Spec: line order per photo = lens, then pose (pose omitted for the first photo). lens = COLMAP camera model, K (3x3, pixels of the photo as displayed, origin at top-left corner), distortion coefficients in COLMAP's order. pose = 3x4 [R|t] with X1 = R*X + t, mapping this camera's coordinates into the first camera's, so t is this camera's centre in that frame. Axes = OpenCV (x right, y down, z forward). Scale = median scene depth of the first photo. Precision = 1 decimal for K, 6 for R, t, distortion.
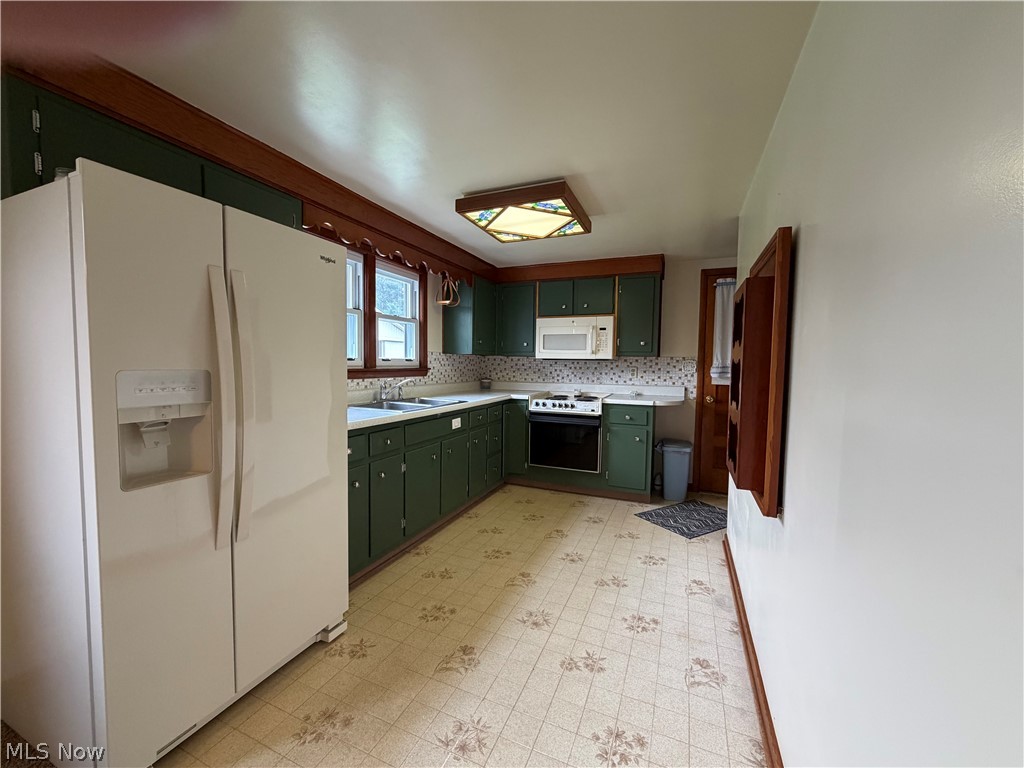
lens RADIAL K [[408.8, 0, 512.0], [0, 408.8, 386.2], [0, 0, 1]] dist [-0.003125, -0.000236]
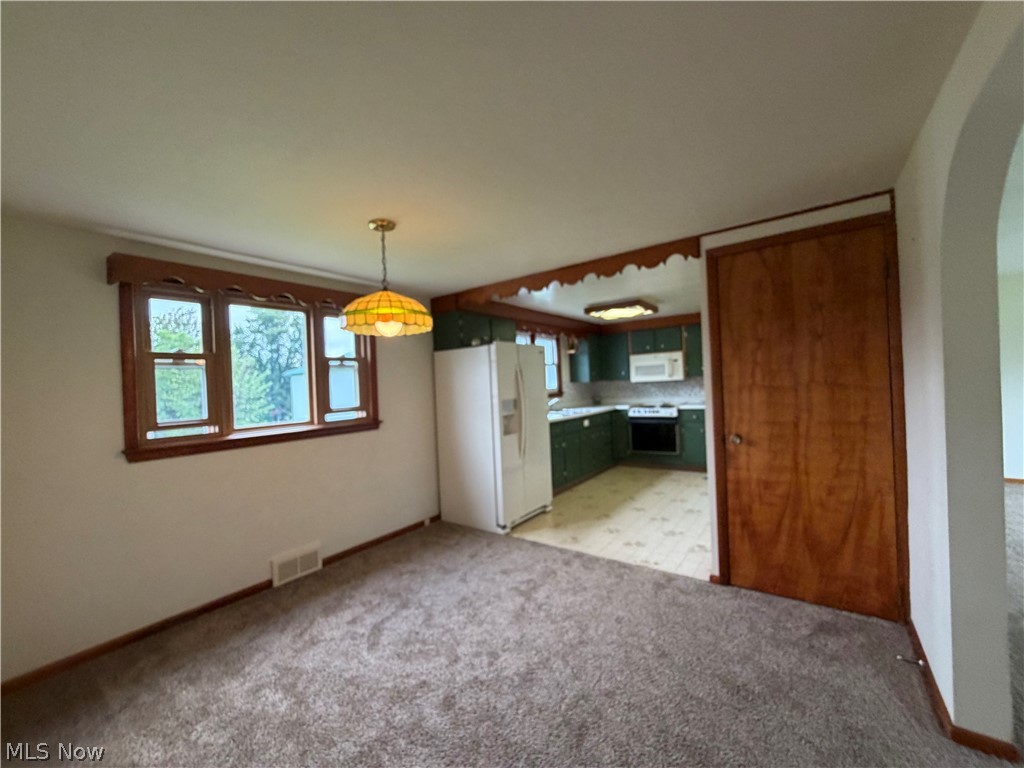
lens RADIAL K [[408.8, 0, 504.6], [0, 408.8, 382.4], [0, 0, 1]] dist [-0.003125, -0.000236]
pose [[0.967681, -0.060266, -0.244870, -0.027806], [0.046462, 0.997008, -0.061769, 0.006716], [0.247860, 0.048395, 0.967586, -0.641487]]
